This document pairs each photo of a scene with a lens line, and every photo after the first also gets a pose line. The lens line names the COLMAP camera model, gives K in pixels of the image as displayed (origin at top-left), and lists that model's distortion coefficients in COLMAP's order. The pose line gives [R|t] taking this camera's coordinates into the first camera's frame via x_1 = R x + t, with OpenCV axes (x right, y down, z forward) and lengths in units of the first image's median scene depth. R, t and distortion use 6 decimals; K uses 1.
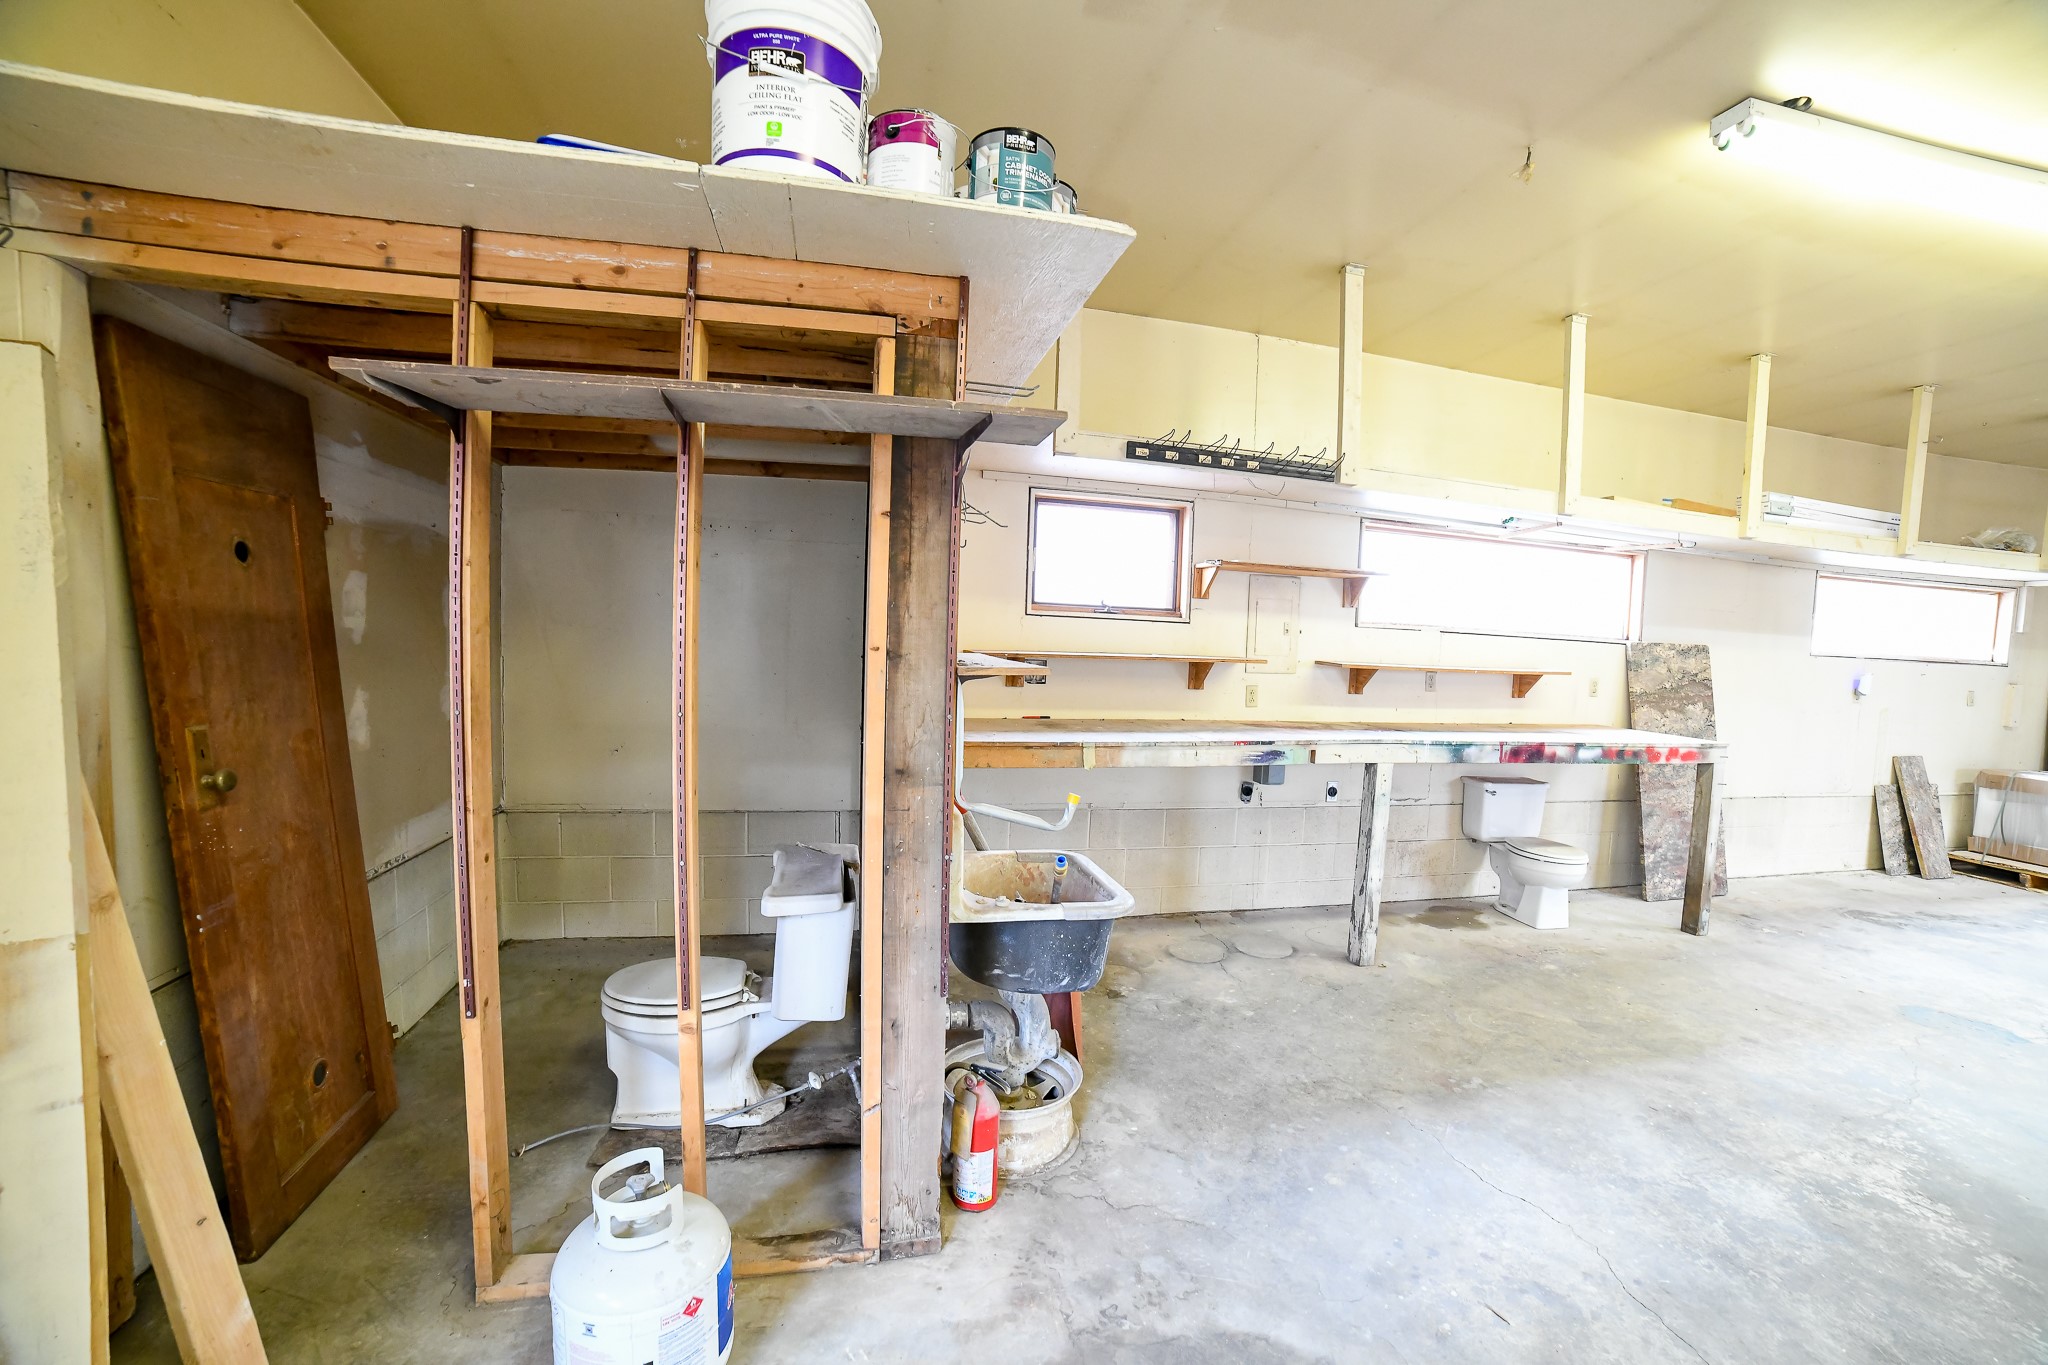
lens RADIAL K [[845.3, 0, 1032.5], [0, 845.3, 691.6], [0, 0, 1]] dist [-0.107714, 0.043602]
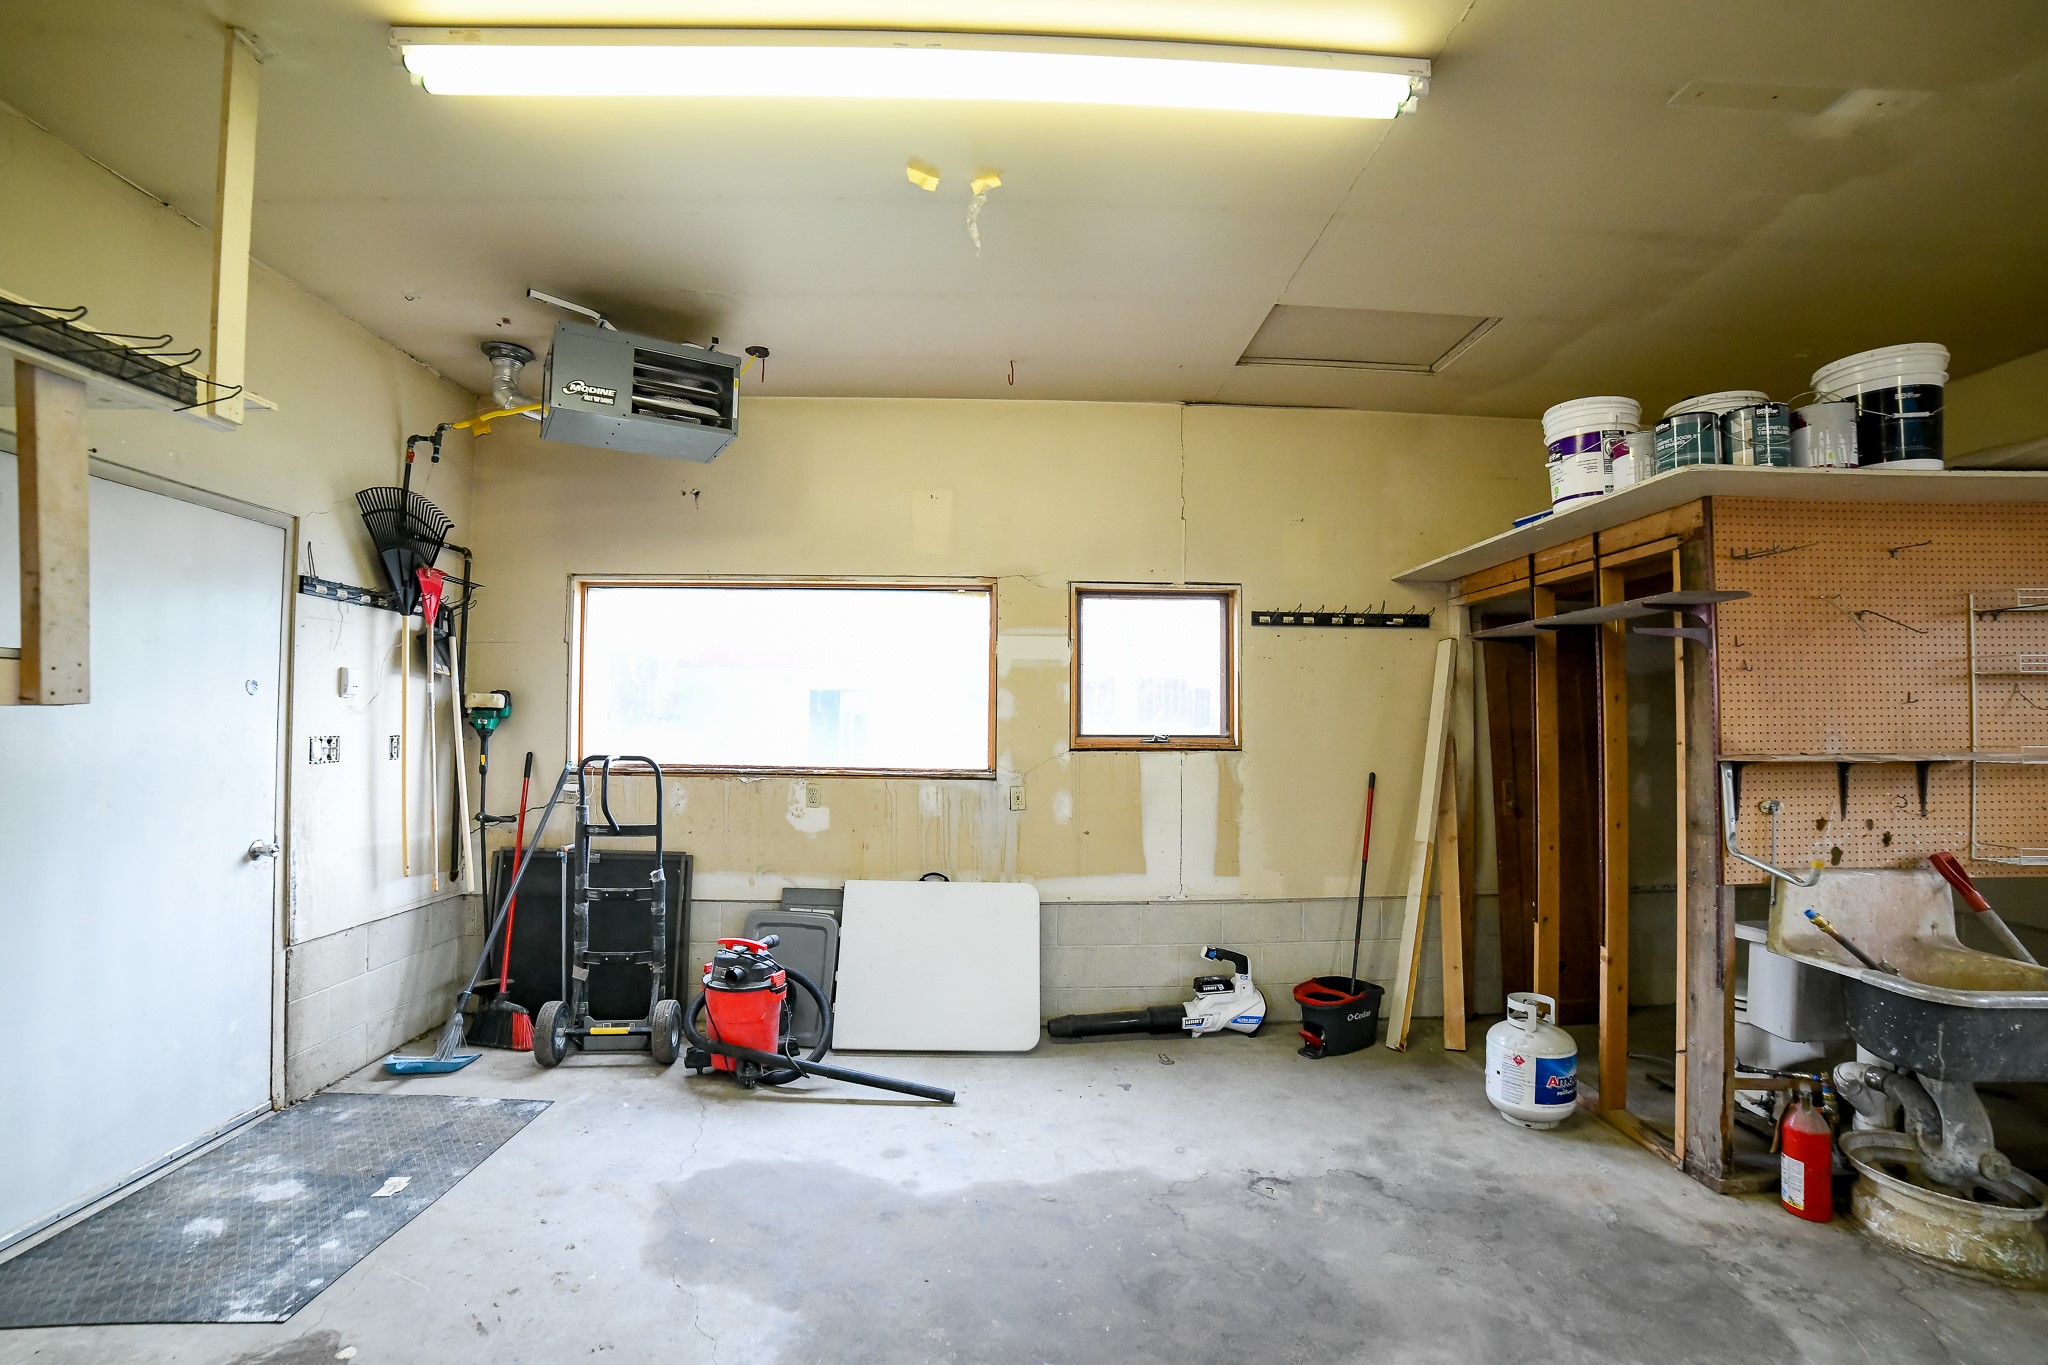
lens RADIAL K [[866.5, 0, 1052.5], [0, 866.5, 702.0], [0, 0, 1]] dist [-0.052394, 0.015141]
pose [[-0.168842, -0.062547, -0.983657, 0.755466], [-0.076834, 0.995783, -0.050130, 0.020219], [0.982644, 0.067114, -0.172936, 0.052528]]
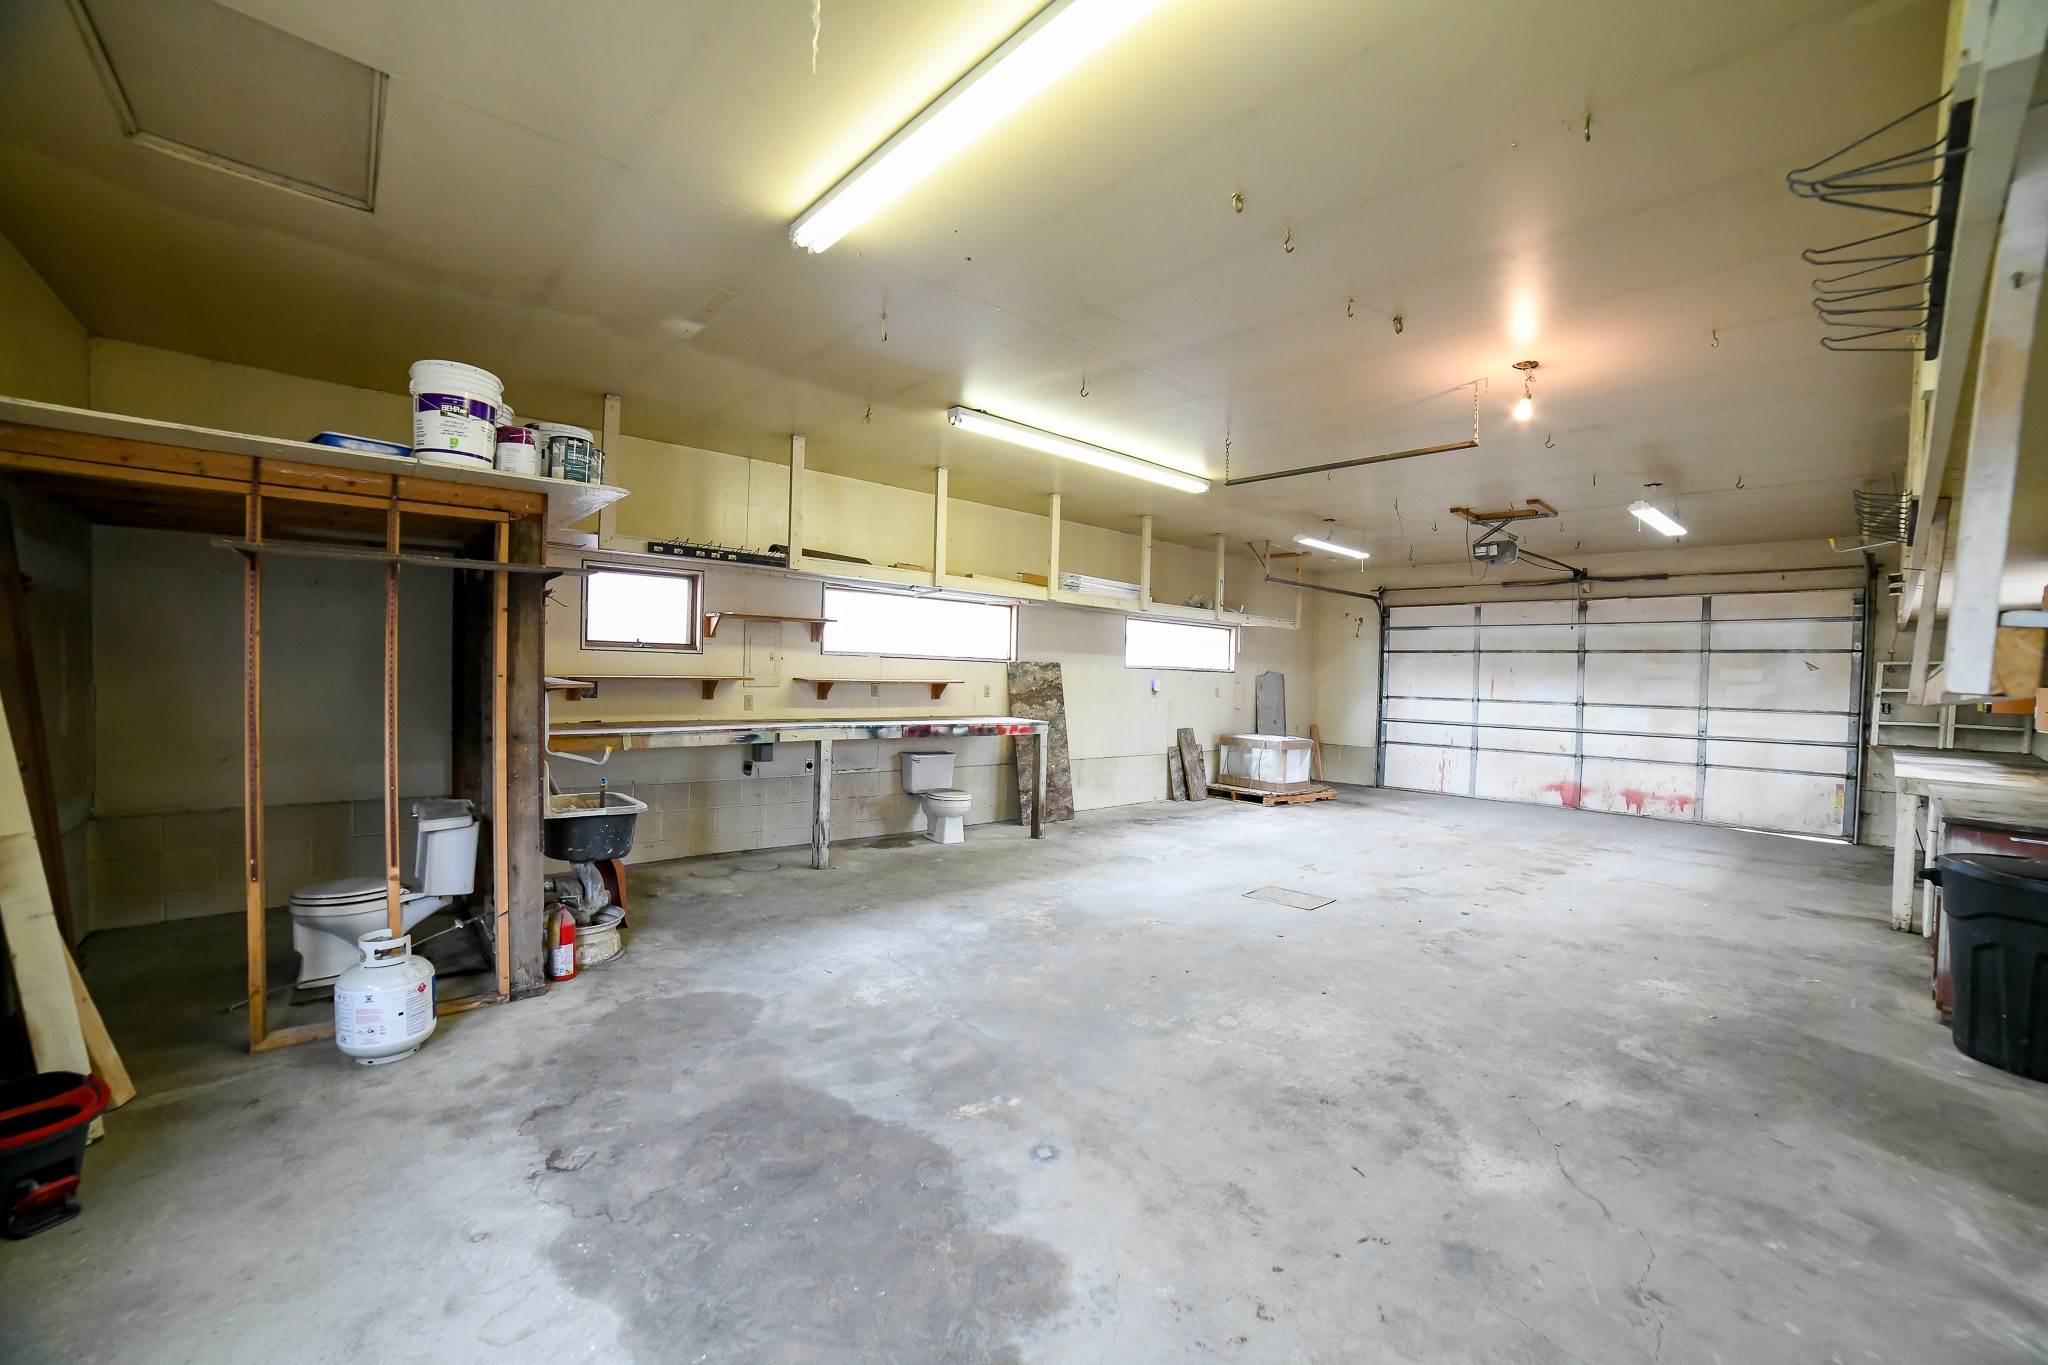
lens RADIAL K [[845.3, 0, 1032.5], [0, 845.3, 691.6], [0, 0, 1]] dist [-0.107714, 0.043602]
pose [[0.880313, -0.025556, 0.473705, 0.005655], [0.036493, 0.999237, -0.013908, 0.028630], [-0.472988, 0.029530, 0.880574, -0.626477]]
